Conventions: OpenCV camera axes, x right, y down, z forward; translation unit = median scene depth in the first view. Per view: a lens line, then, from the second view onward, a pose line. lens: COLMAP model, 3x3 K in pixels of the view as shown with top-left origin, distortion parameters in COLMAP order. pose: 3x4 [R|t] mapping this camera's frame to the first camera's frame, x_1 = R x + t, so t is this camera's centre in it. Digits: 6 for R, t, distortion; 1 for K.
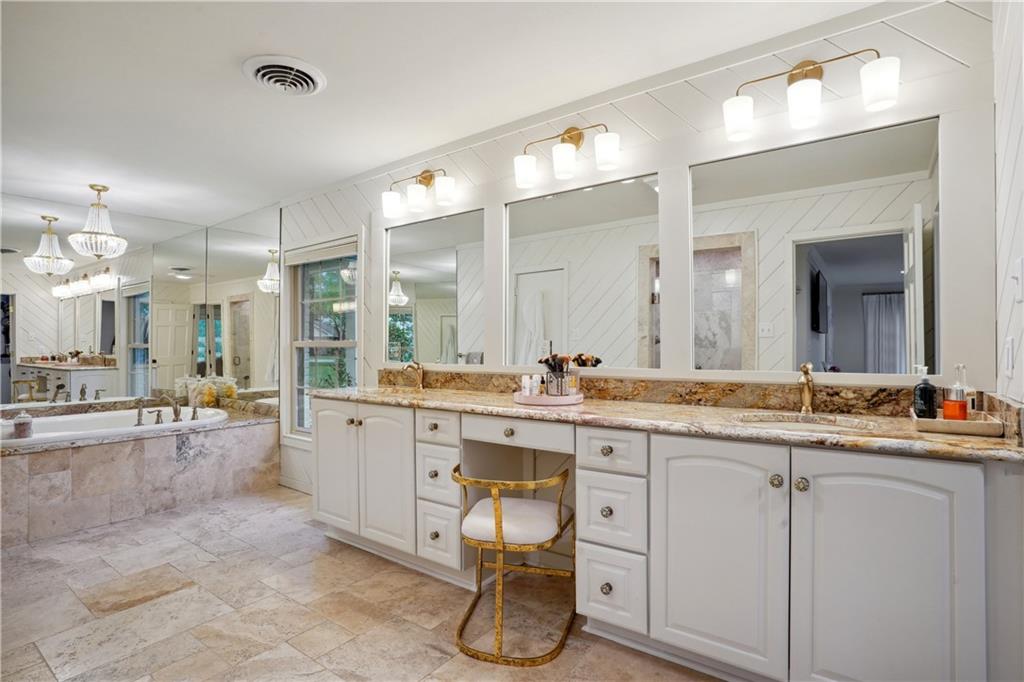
lens RADIAL K [[512.1, 0, 511.2], [0, 512.1, 348.1], [0, 0, 1]] dist [-0.002800, 0.000022]
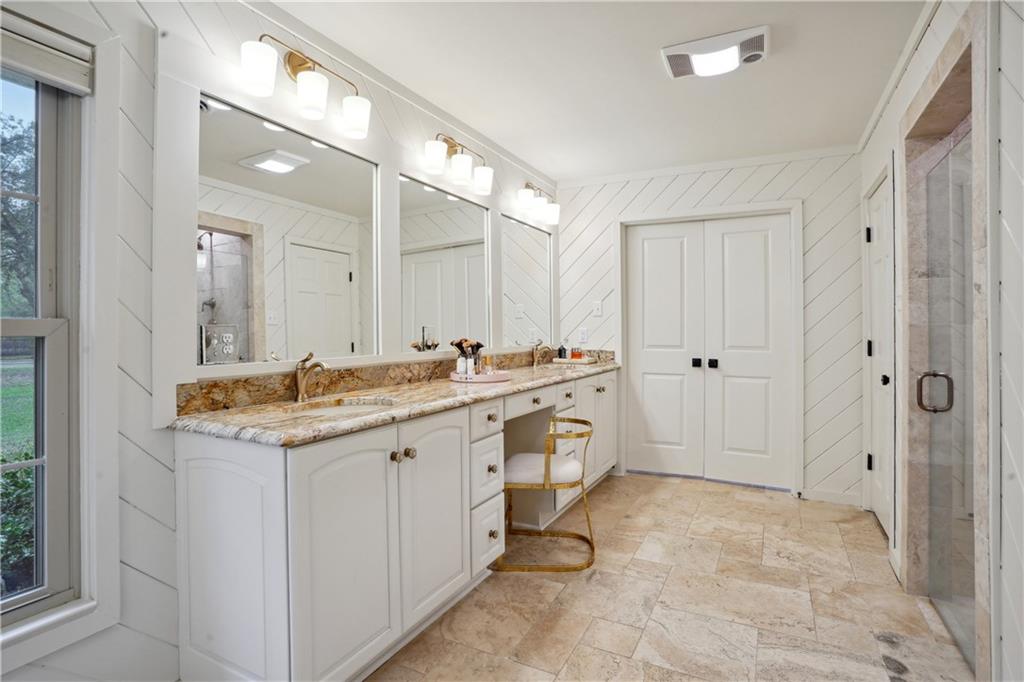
lens RADIAL K [[500.7, 0, 511.7], [0, 500.7, 332.9], [0, 0, 1]] dist [-0.021140, -0.000041]
pose [[-0.144997, -0.000082, 0.989432, -0.984281], [0.010439, 0.999944, 0.001613, -0.001019], [-0.989377, 0.010563, -0.144988, 1.025699]]
